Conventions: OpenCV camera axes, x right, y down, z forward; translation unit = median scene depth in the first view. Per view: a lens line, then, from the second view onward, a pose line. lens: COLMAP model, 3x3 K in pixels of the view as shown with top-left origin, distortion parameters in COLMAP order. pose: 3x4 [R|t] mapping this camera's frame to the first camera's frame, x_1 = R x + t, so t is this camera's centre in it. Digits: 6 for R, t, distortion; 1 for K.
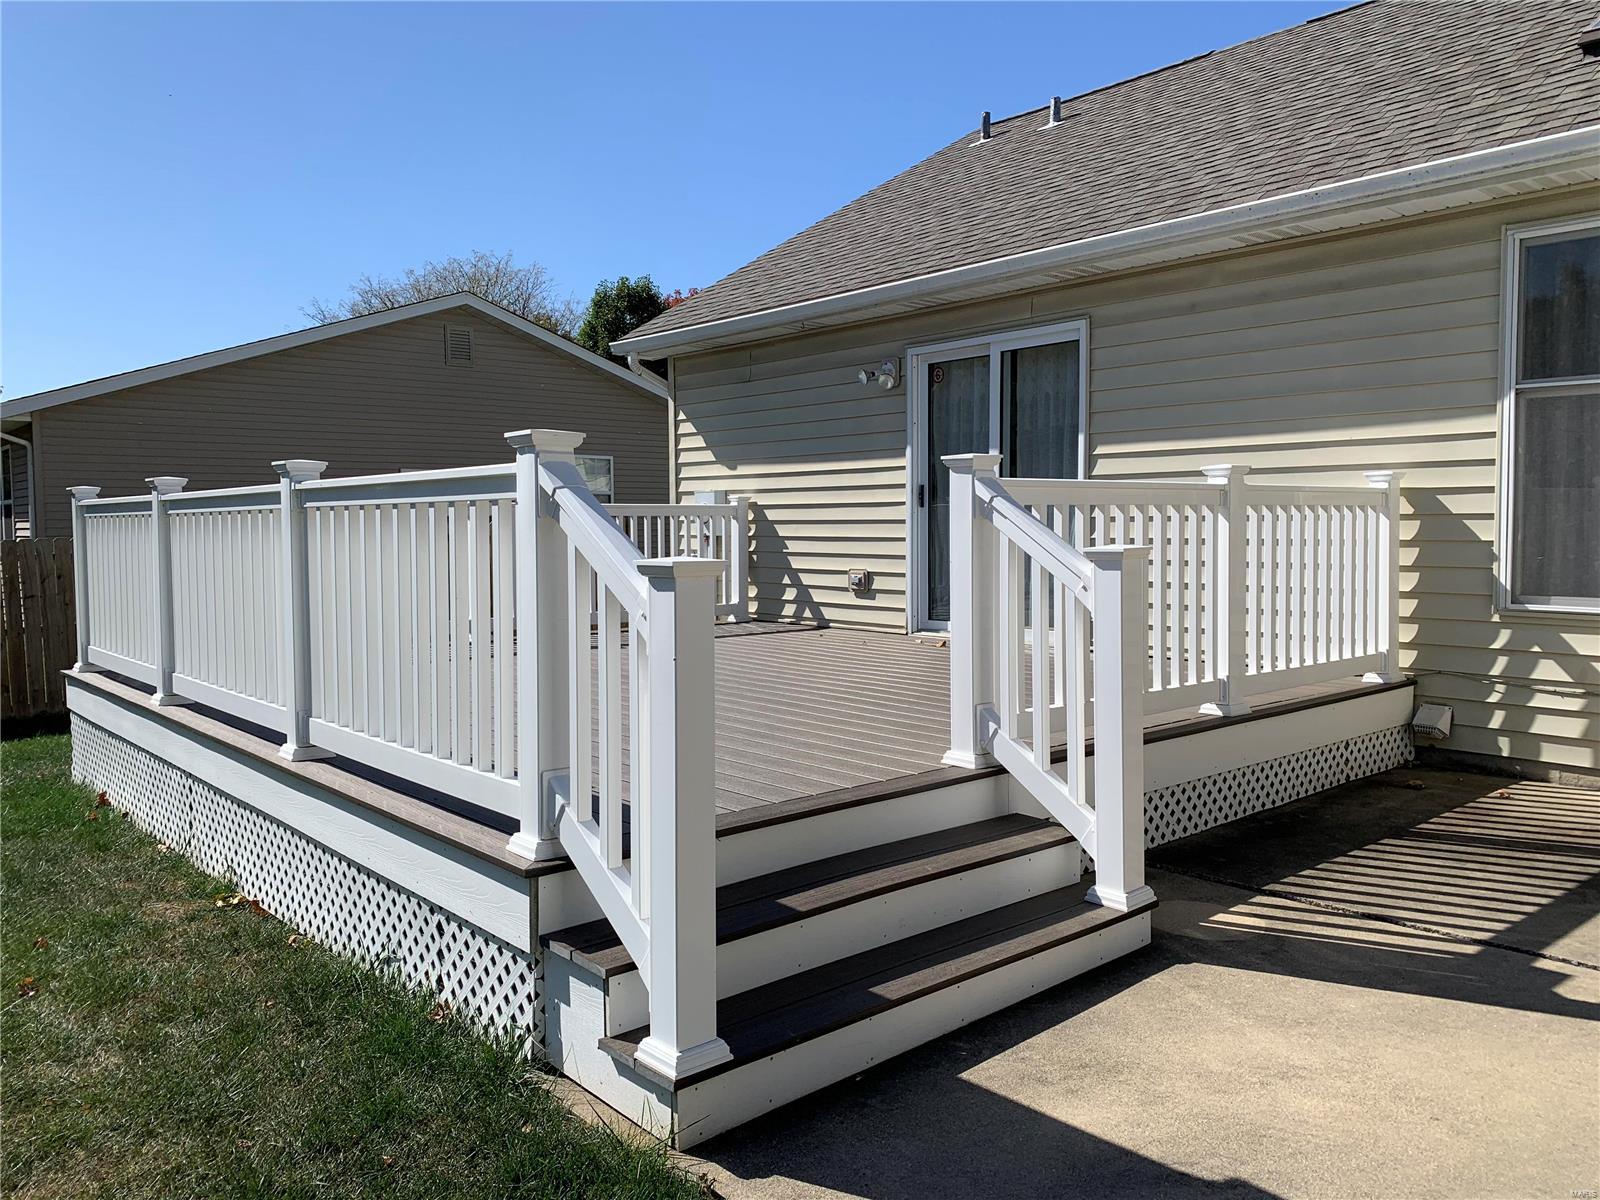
lens RADIAL K [[1228.3, 0, 794.8], [0, 1228.3, 592.9], [0, 0, 1]] dist [0.019319, -0.010689]
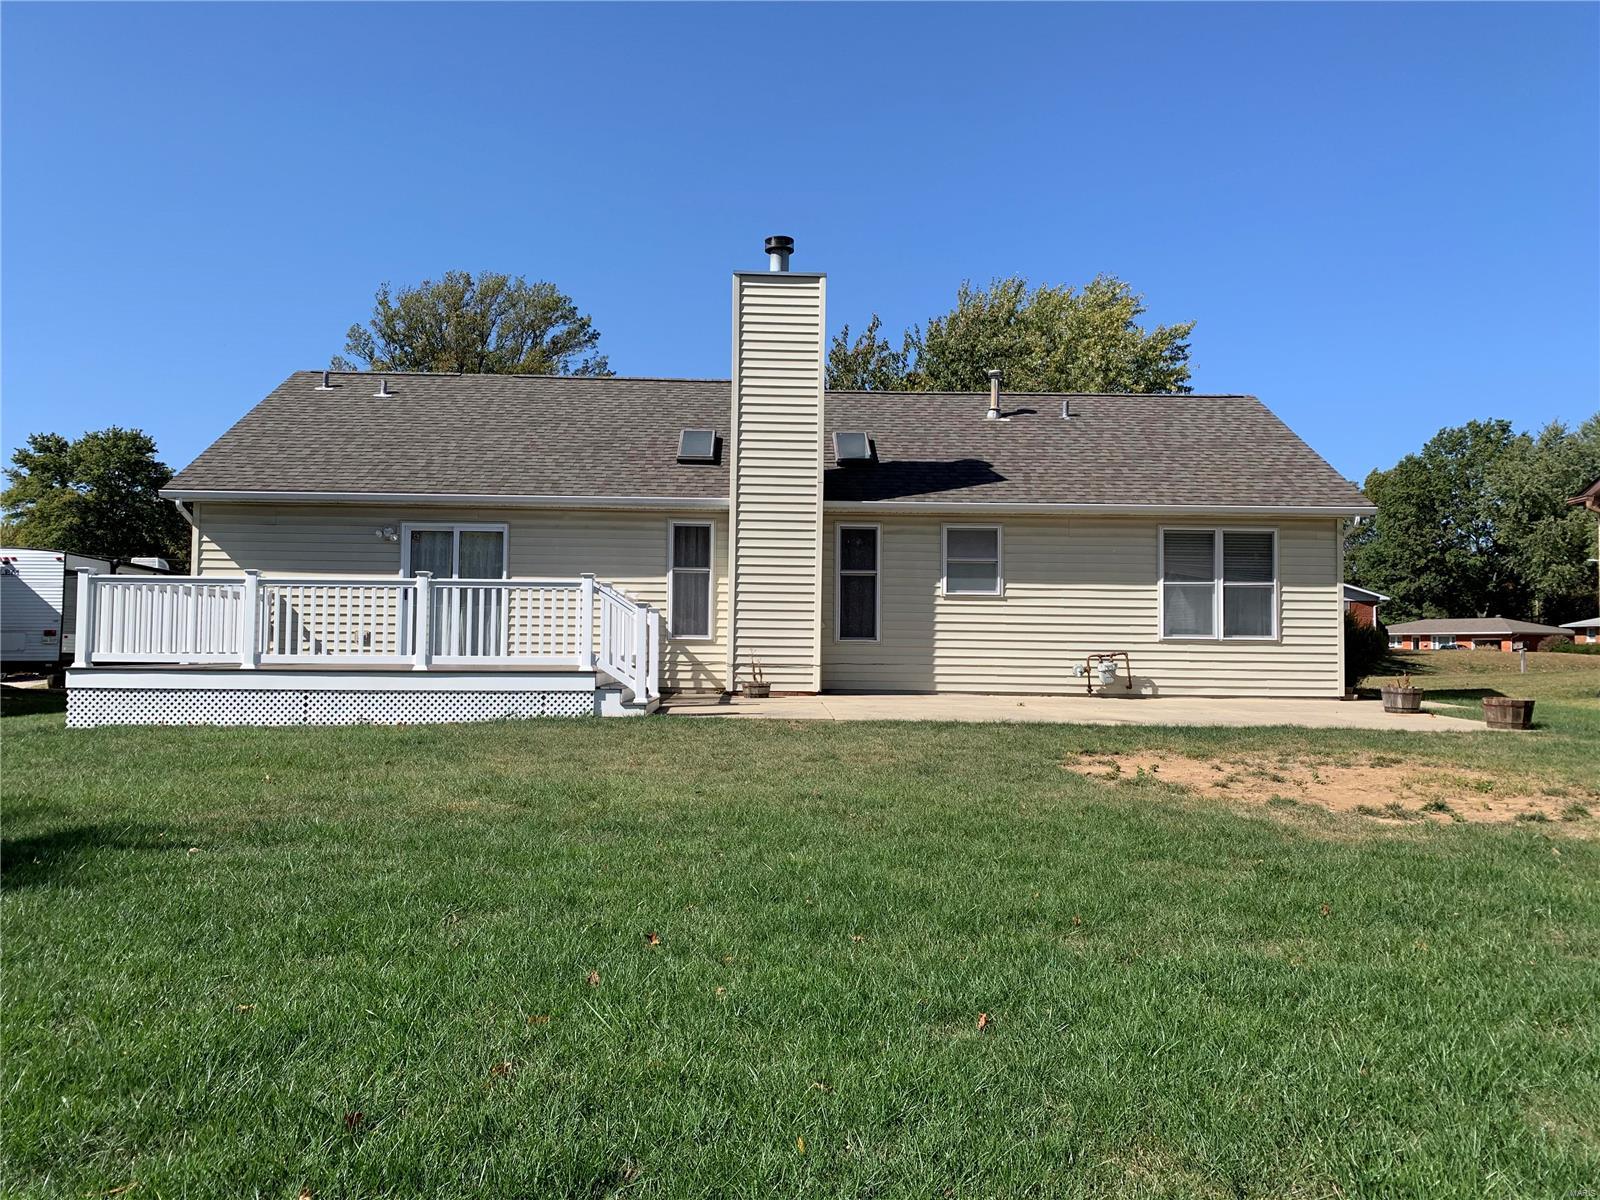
lens RADIAL K [[1228.3, 0, 788.7], [0, 1228.3, 606.0], [0, 0, 1]] dist [0.019319, -0.010689]
pose [[0.642450, 0.040612, 0.765251, -1.630268], [0.026521, 0.996818, -0.075166, 0.173148], [-0.765868, 0.068585, 0.639329, -1.236418]]
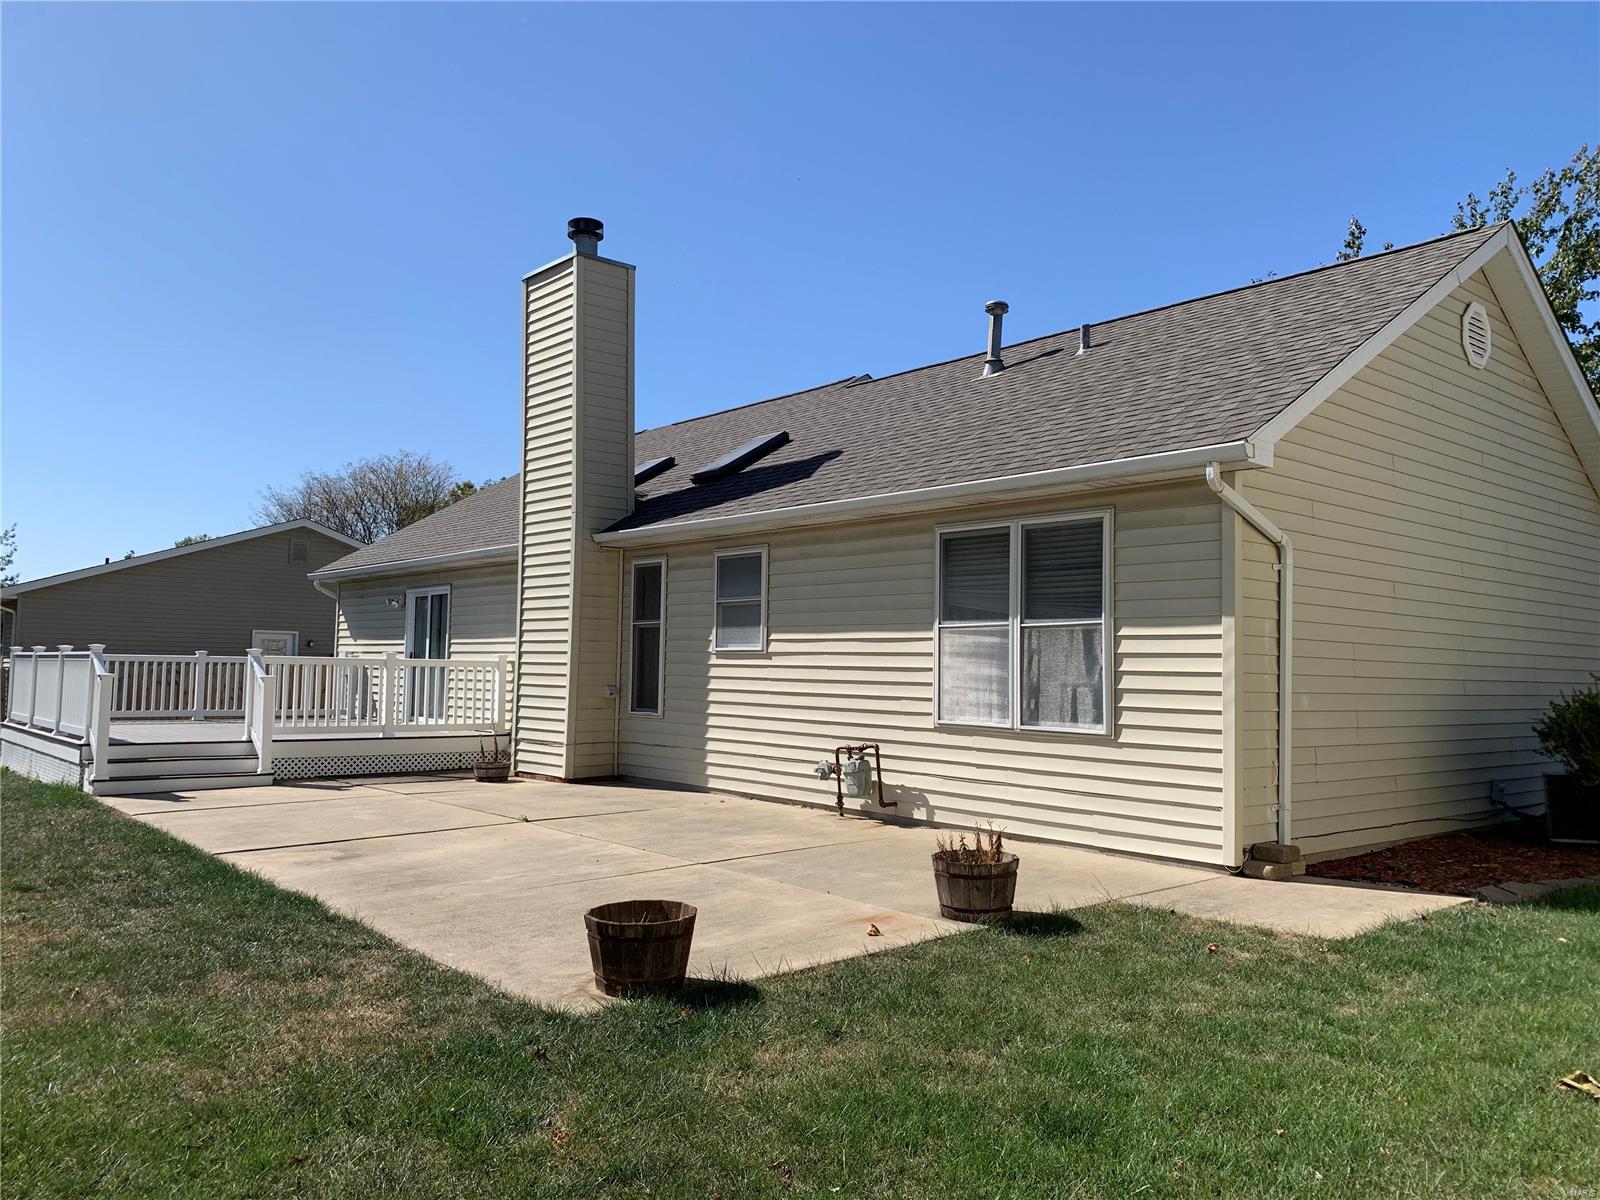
lens RADIAL K [[1228.3, 0, 797.9], [0, 1228.3, 597.7], [0, 0, 1]] dist [0.019319, -0.010689]
pose [[0.999656, 0.024336, -0.009809, 1.216001], [-0.025309, 0.992953, -0.115778, 0.075547], [0.006922, 0.115986, 0.993227, -1.753190]]
